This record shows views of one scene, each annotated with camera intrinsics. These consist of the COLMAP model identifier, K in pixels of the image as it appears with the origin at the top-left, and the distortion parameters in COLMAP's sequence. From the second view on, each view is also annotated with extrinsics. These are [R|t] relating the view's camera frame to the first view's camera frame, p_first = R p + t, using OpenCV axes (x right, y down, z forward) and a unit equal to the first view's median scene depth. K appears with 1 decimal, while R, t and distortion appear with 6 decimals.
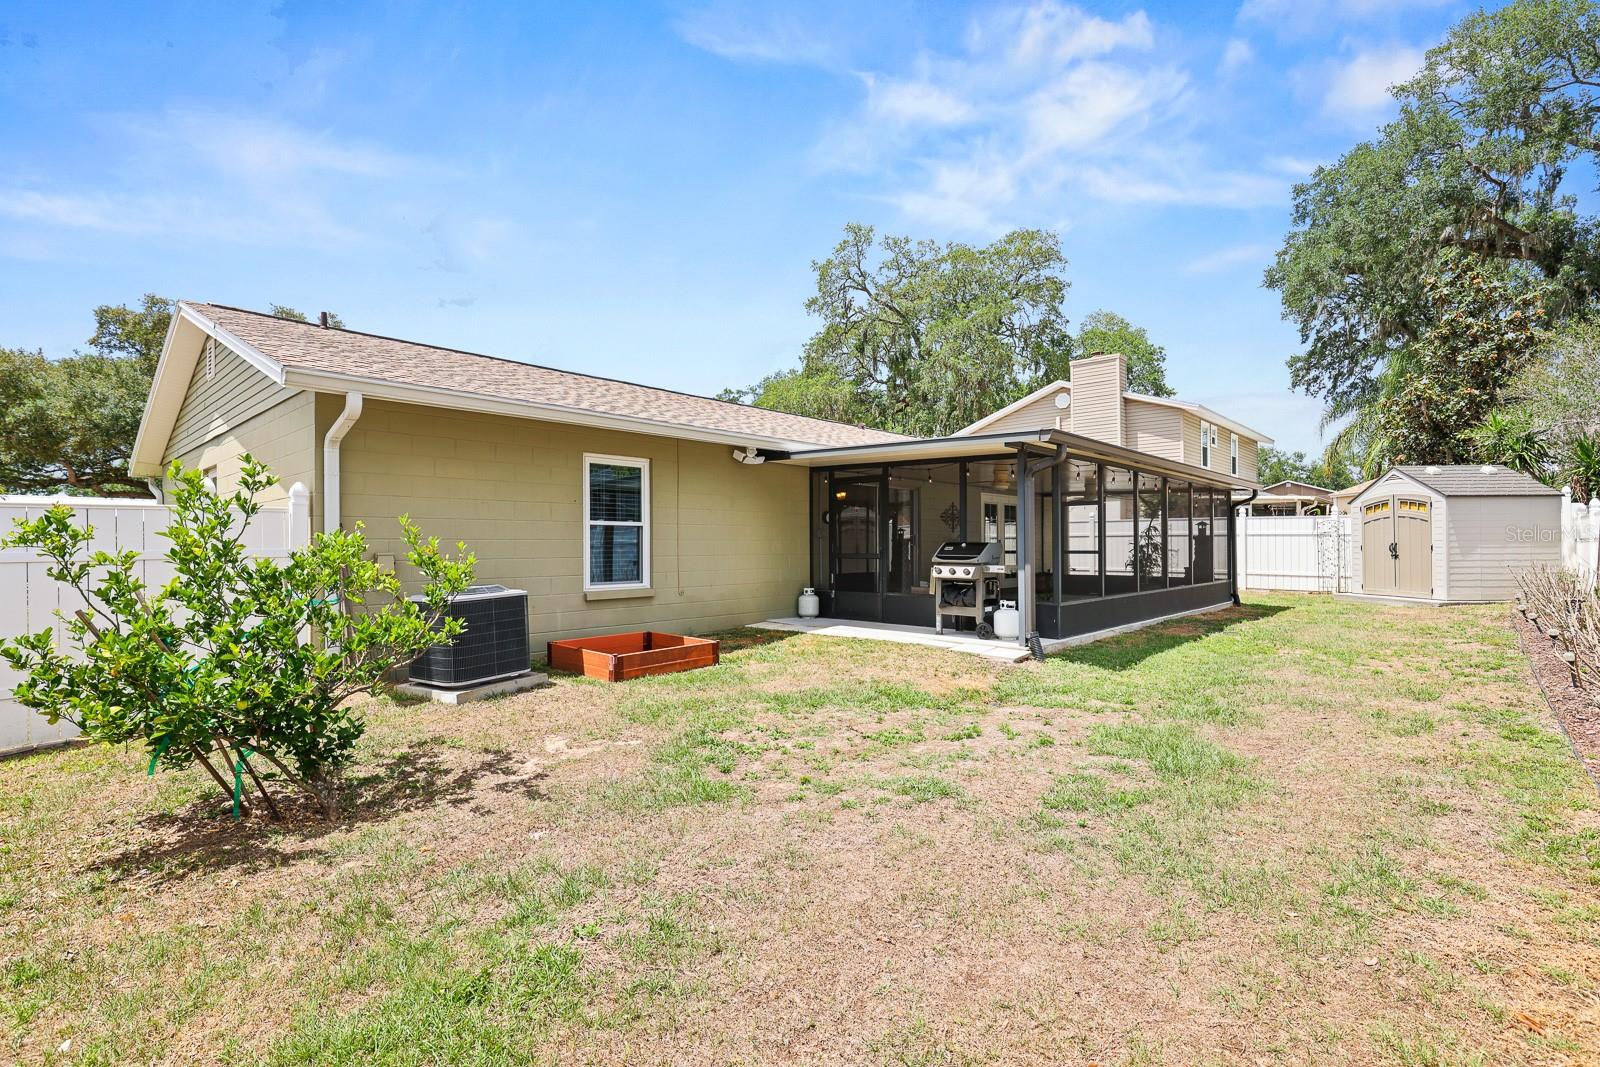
lens RADIAL K [[748.8, 0, 797.7], [0, 748.8, 537.3], [0, 0, 1]] dist [0.002087, 0.000779]
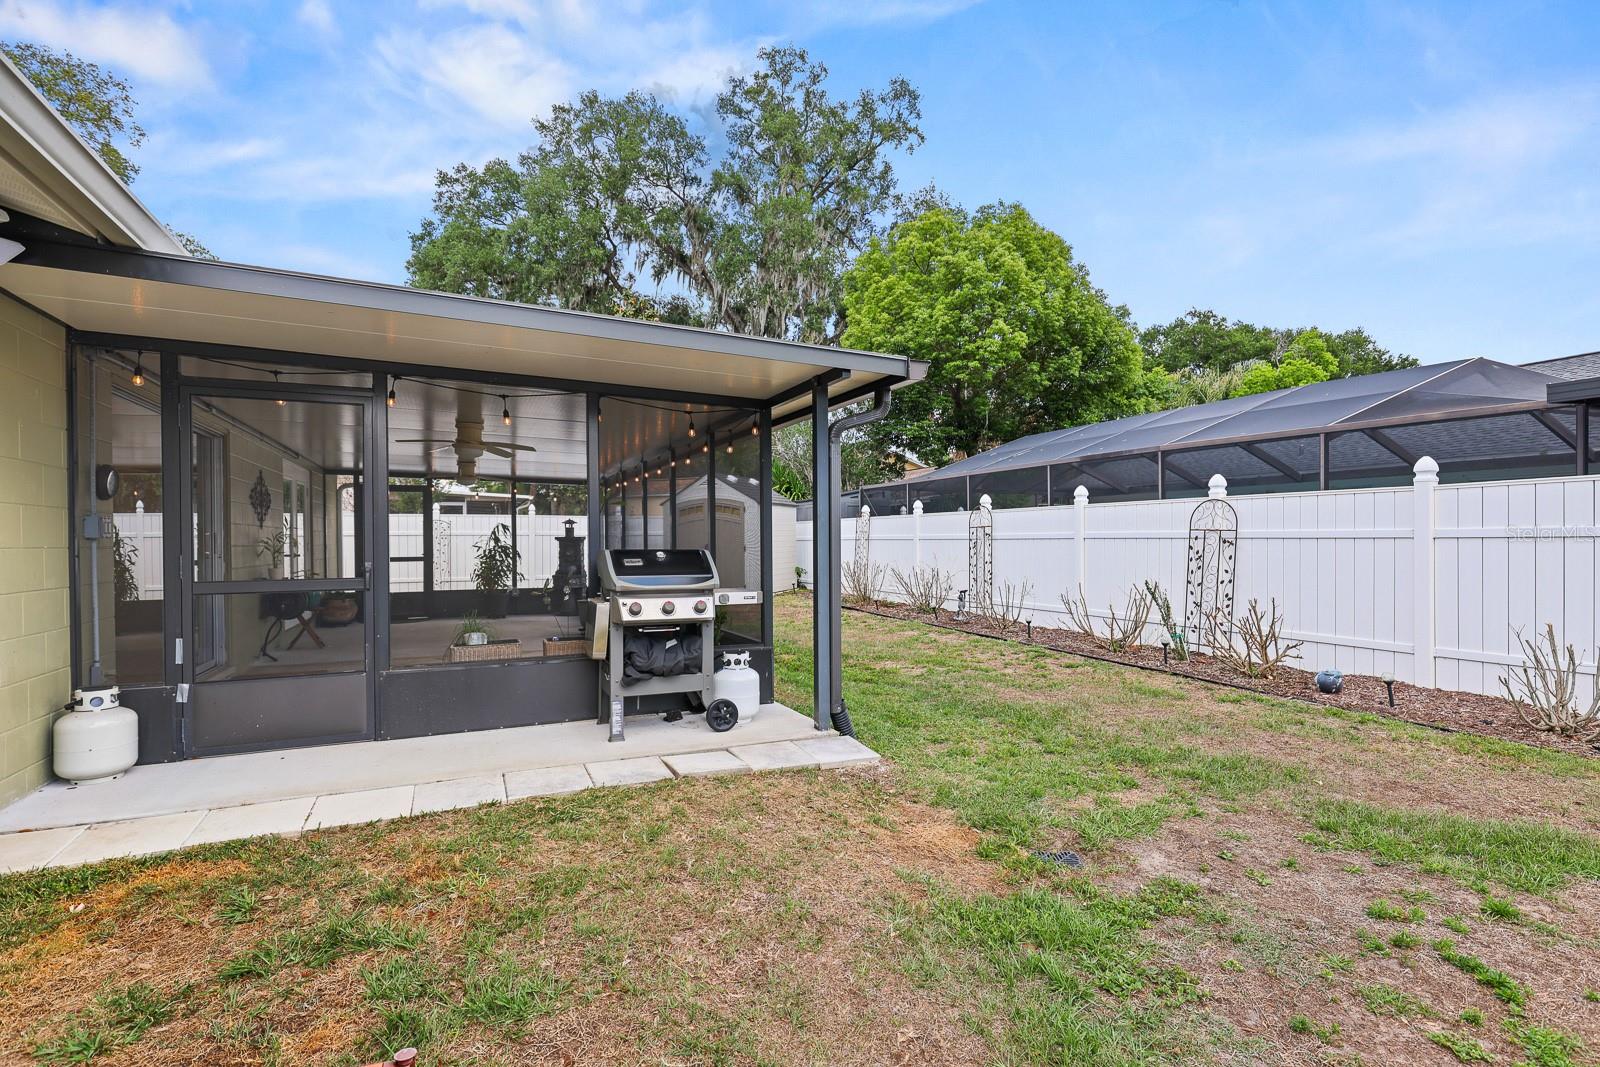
lens RADIAL K [[748.8, 0, 814.8], [0, 748.8, 545.0], [0, 0, 1]] dist [0.002087, 0.000779]
pose [[0.353417, -0.007034, 0.935439, -0.201971], [-0.003427, 0.999955, 0.008814, -0.001932], [-0.935460, -0.006321, 0.353377, 0.612135]]
